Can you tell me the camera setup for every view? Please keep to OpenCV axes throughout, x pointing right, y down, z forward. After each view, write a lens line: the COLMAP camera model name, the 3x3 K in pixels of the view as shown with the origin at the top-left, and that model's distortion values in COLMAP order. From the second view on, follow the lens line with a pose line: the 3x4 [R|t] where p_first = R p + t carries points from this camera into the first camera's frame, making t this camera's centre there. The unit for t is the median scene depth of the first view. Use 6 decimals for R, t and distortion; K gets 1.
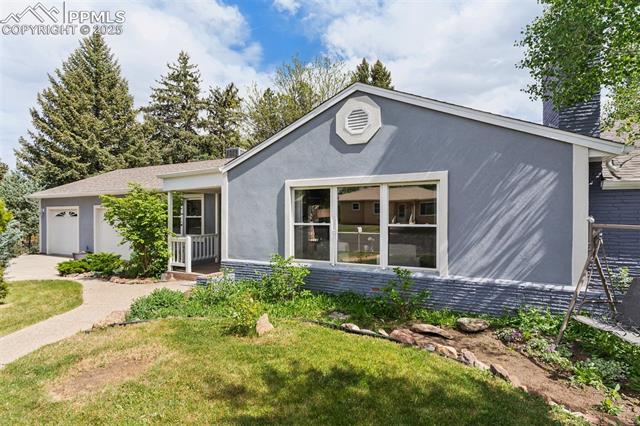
lens RADIAL K [[323.4, 0, 320.0], [0, 323.4, 213.0], [0, 0, 1]] dist [-0.000907, -0.000213]
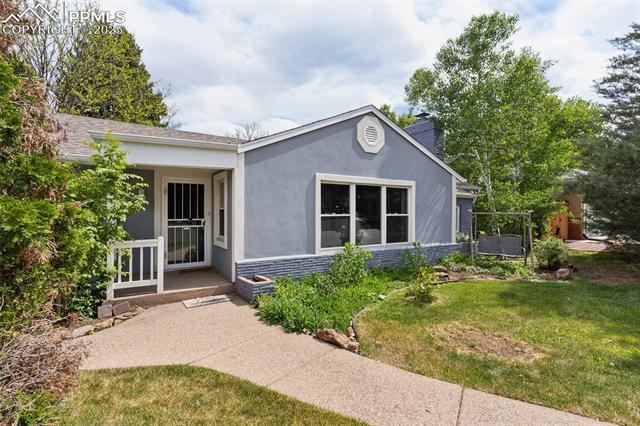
lens RADIAL K [[307.9, 0, 320.0], [0, 307.9, 213.0], [0, 0, 1]] dist [0.022311, 0.000138]
pose [[0.507277, -0.006567, 0.861758, -0.879856], [-0.013514, 0.999787, 0.015573, 0.009460], [-0.861677, -0.019545, 0.507081, 0.451586]]
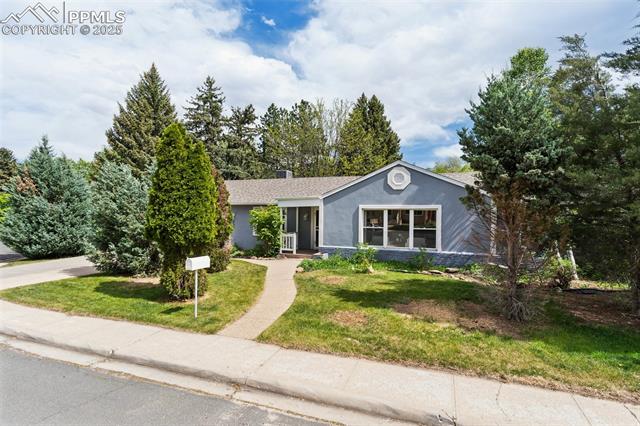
lens RADIAL K [[328.1, 0, 320.0], [0, 328.1, 213.0], [0, 0, 1]] dist [0.027778, 0.000006]
pose [[0.995419, 0.005944, 0.095427, -0.494247], [-0.007132, 0.999901, 0.012110, -0.070586], [-0.095346, -0.012735, 0.995363, -0.894513]]
